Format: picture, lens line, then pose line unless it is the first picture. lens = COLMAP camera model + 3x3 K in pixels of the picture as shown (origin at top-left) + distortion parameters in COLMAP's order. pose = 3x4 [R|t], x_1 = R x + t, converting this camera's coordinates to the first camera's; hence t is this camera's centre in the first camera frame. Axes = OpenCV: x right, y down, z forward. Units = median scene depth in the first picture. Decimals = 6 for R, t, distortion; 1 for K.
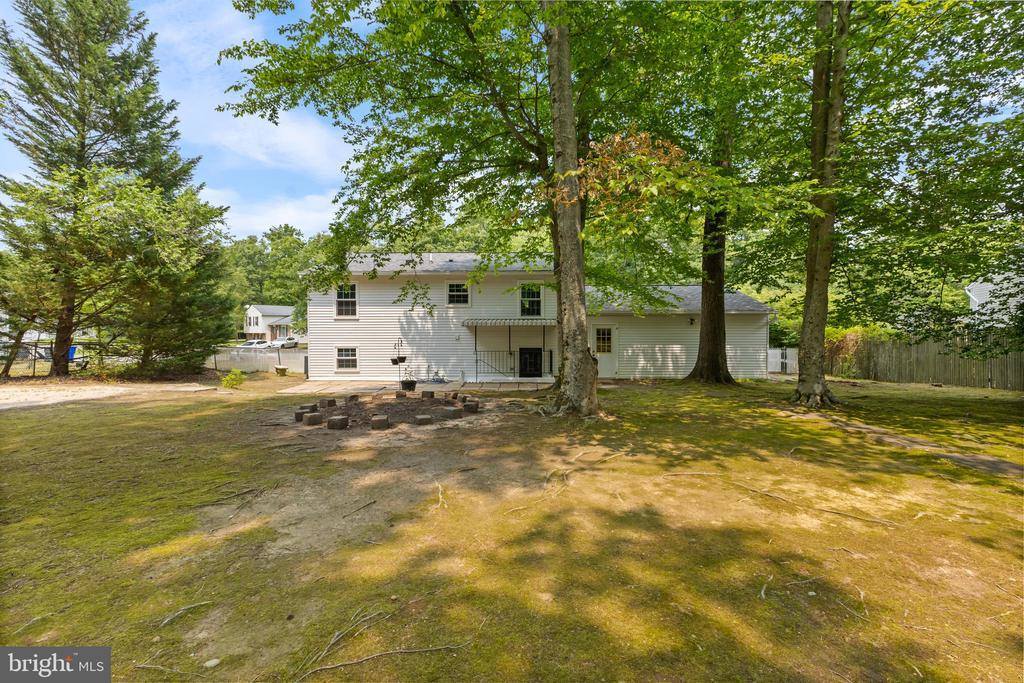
lens RADIAL K [[444.9, 0, 506.2], [0, 444.9, 336.4], [0, 0, 1]] dist [0.002393, 0.000879]
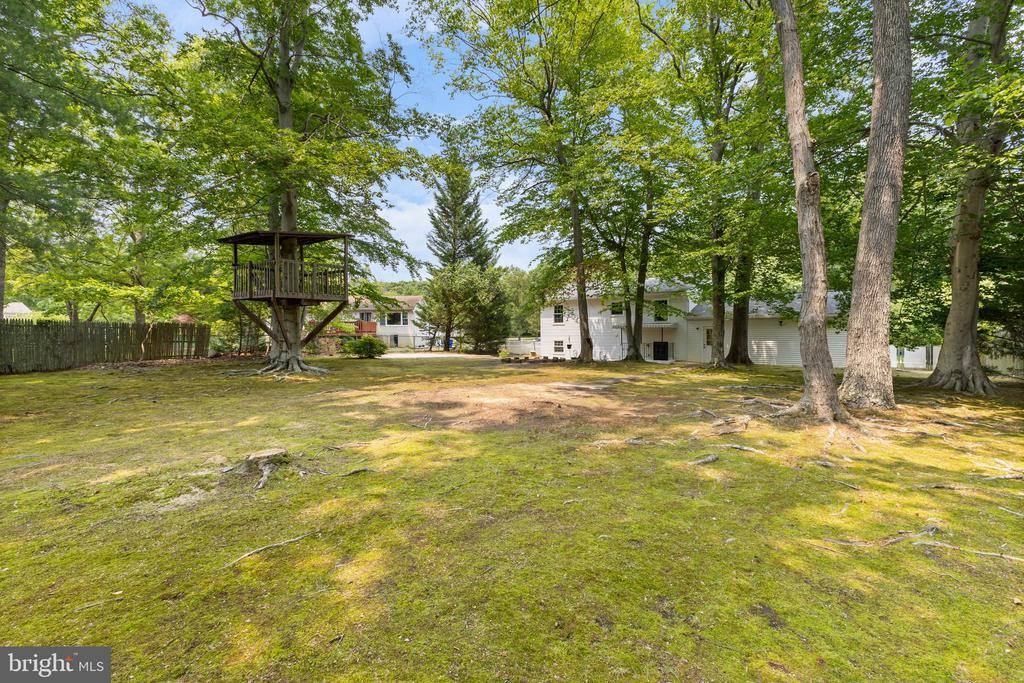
lens RADIAL K [[444.9, 0, 506.2], [0, 444.9, 336.4], [0, 0, 1]] dist [0.002393, 0.000879]
pose [[0.793336, 0.004160, -0.608770, 0.582628], [-0.005736, 0.999983, -0.000642, 0.011428], [0.608757, 0.004001, 0.793346, -0.576658]]
